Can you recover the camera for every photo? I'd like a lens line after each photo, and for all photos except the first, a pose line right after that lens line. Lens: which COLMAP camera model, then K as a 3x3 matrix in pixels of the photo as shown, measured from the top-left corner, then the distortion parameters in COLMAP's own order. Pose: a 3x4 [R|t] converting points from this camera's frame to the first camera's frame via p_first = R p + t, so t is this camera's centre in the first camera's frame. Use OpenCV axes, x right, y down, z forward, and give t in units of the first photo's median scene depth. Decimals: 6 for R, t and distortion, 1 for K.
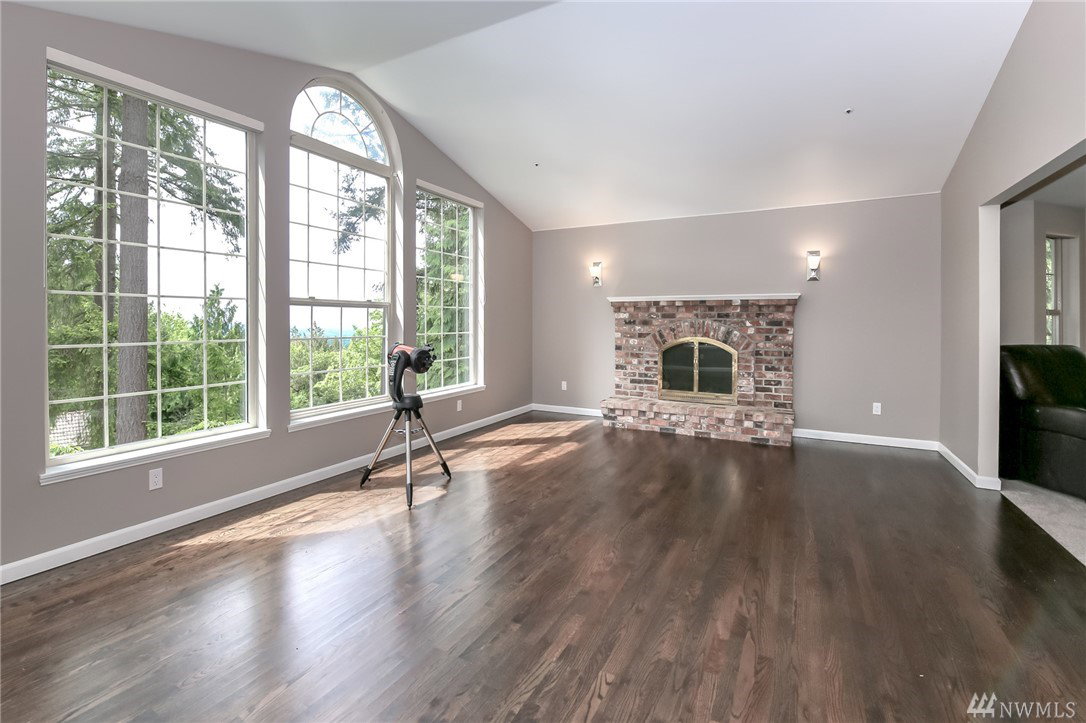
lens RADIAL K [[480.7, 0, 550.6], [0, 480.7, 321.2], [0, 0, 1]] dist [-0.002785, -0.002036]
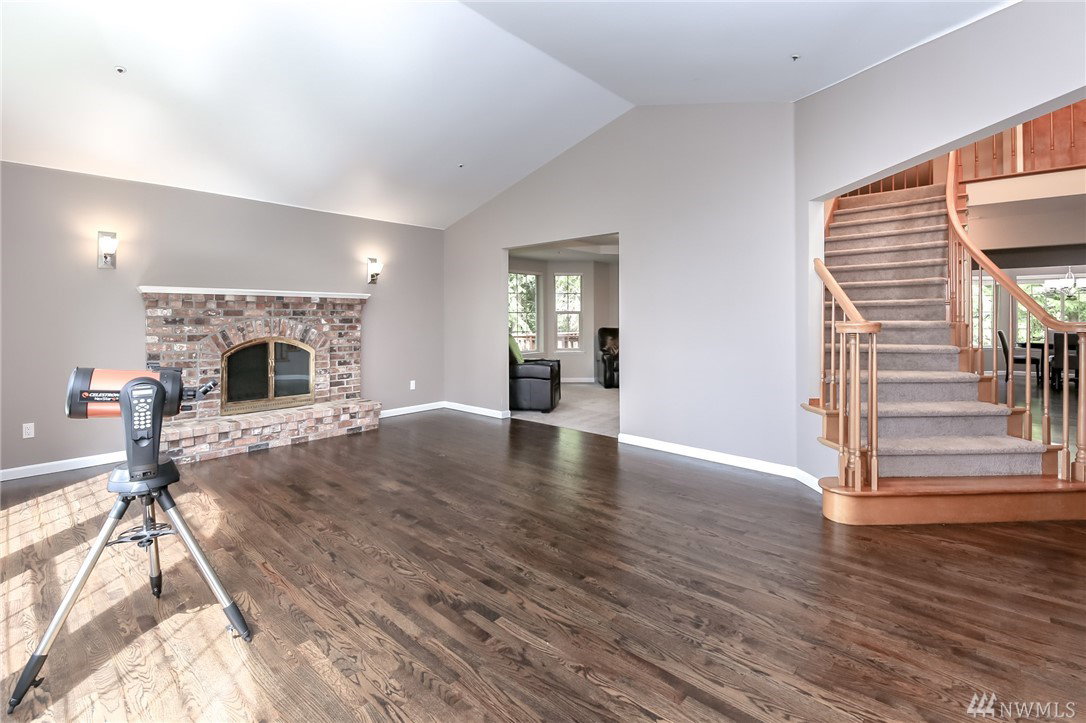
lens RADIAL K [[480.7, 0, 537.0], [0, 480.7, 320.1], [0, 0, 1]] dist [-0.002785, -0.002036]
pose [[0.262663, -0.007873, 0.964855, -0.450413], [0.005078, 0.999964, 0.006777, -0.002196], [-0.964874, 0.003119, 0.262694, 0.296821]]
